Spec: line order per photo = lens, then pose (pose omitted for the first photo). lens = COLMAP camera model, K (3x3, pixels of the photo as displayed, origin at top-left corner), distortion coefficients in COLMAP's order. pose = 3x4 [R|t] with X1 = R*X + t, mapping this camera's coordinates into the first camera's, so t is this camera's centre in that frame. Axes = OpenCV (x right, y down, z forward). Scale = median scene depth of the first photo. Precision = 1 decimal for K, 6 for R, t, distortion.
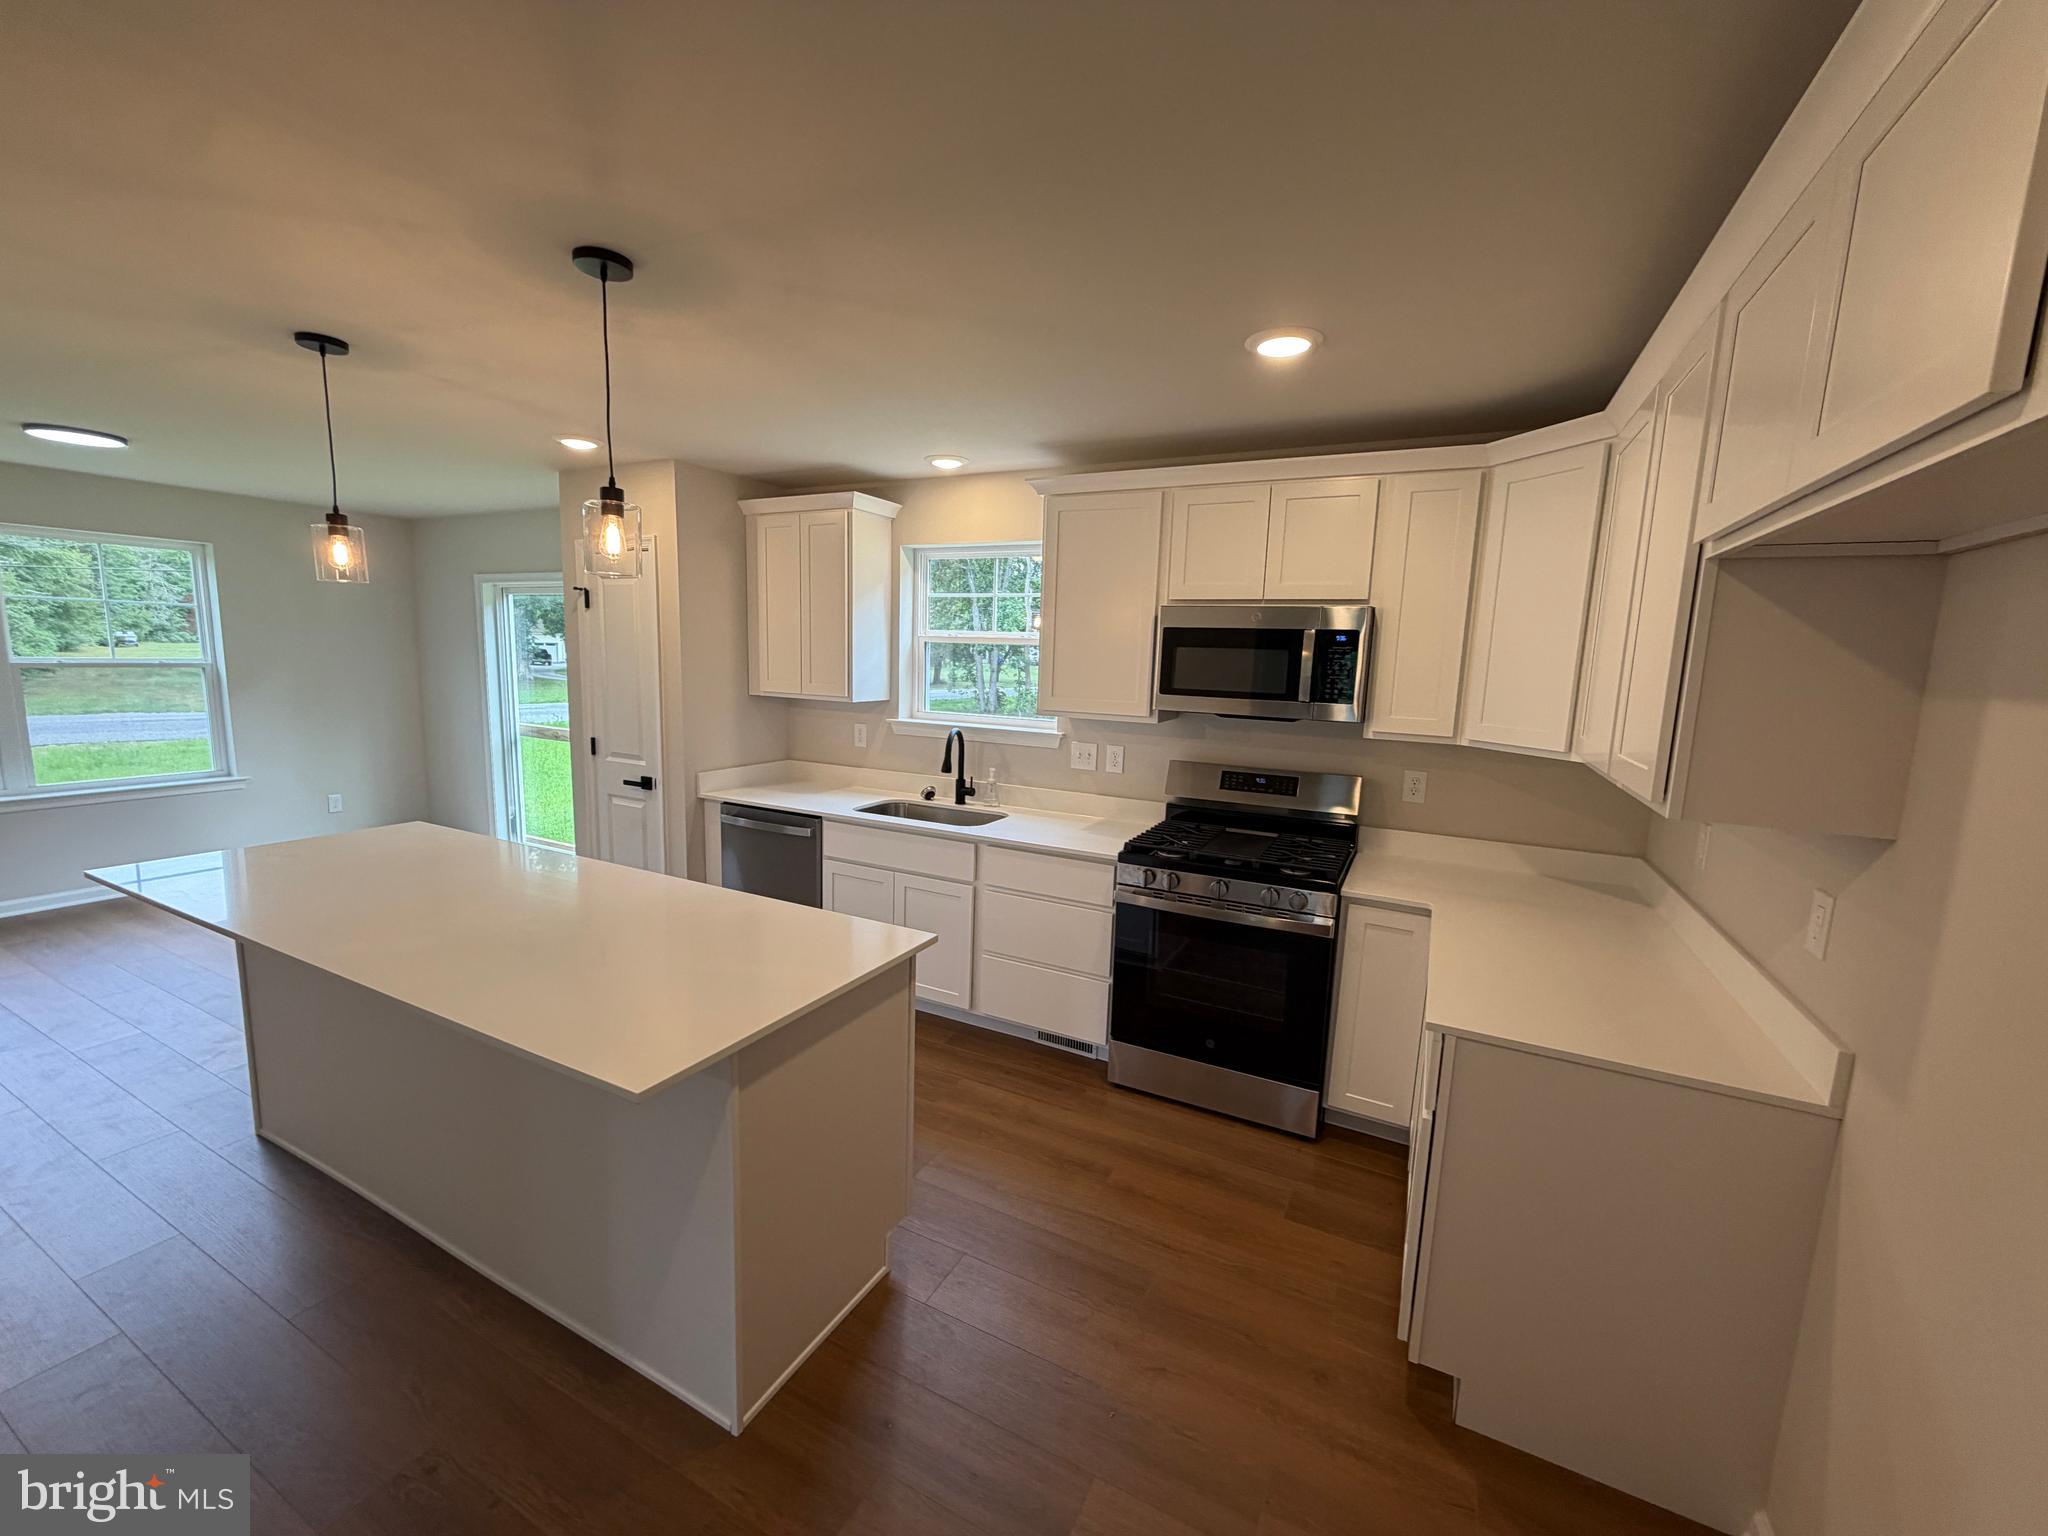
lens RADIAL K [[810.8, 0, 1018.6], [0, 810.8, 773.7], [0, 0, 1]] dist [0.000393, -0.000209]
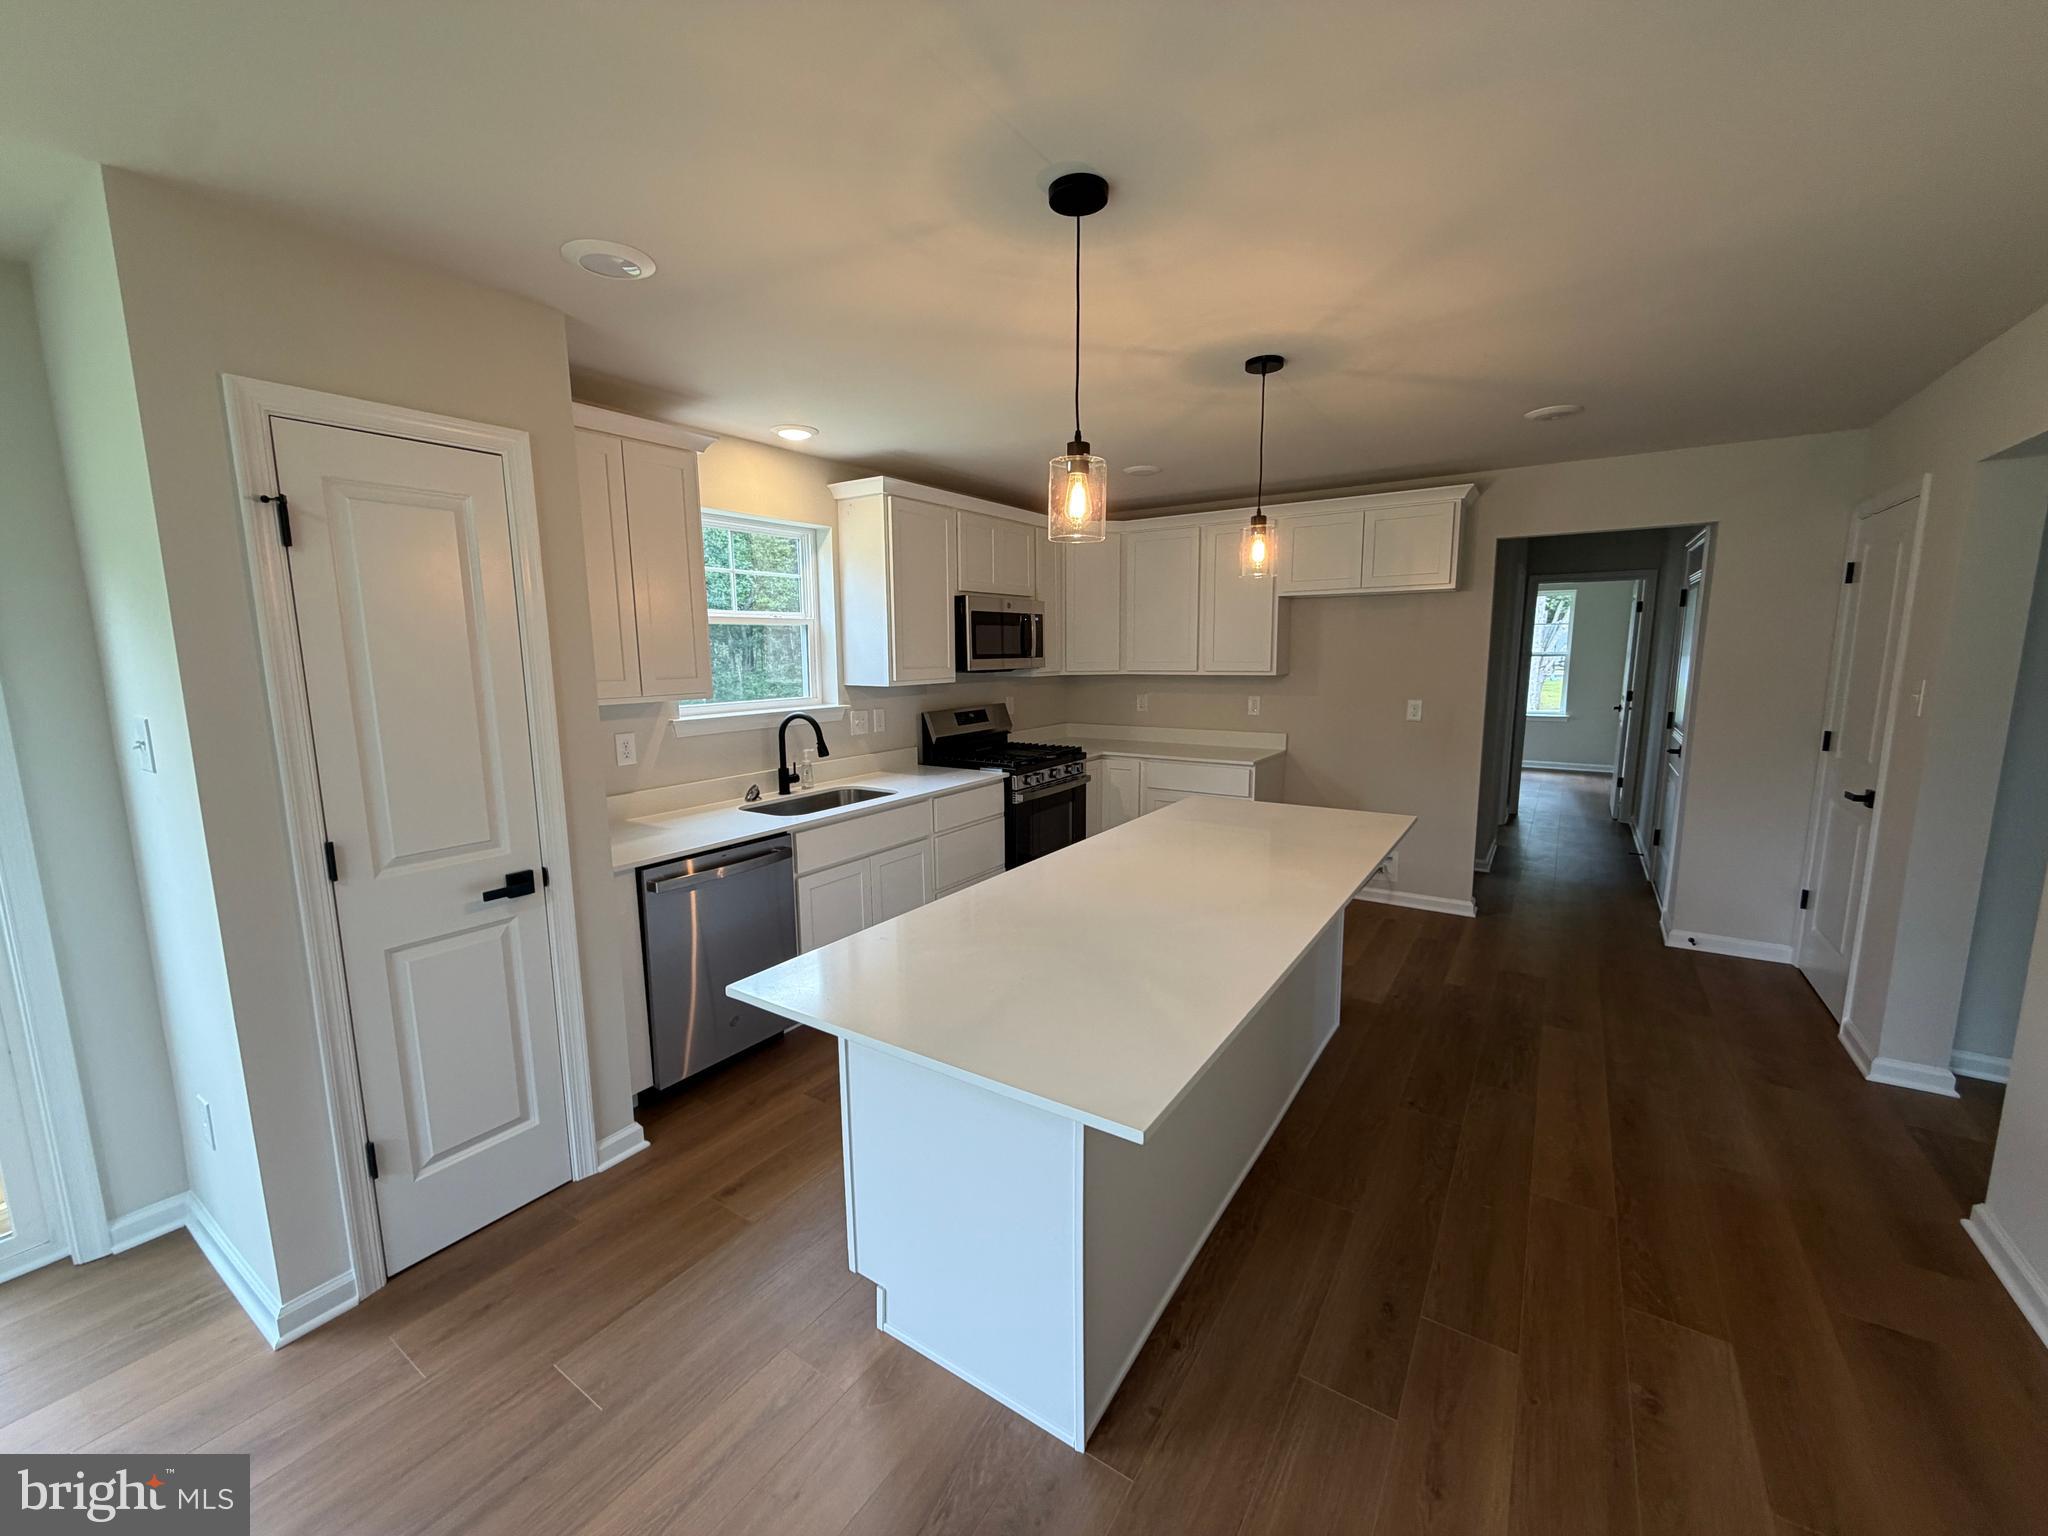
lens RADIAL K [[810.8, 0, 1019.0], [0, 810.8, 771.4], [0, 0, 1]] dist [0.000393, -0.000209]
pose [[0.114117, -0.182876, 0.976490, -1.179741], [0.160551, 0.973386, 0.163532, -0.122363], [-0.980408, 0.138115, 0.140440, 0.735599]]
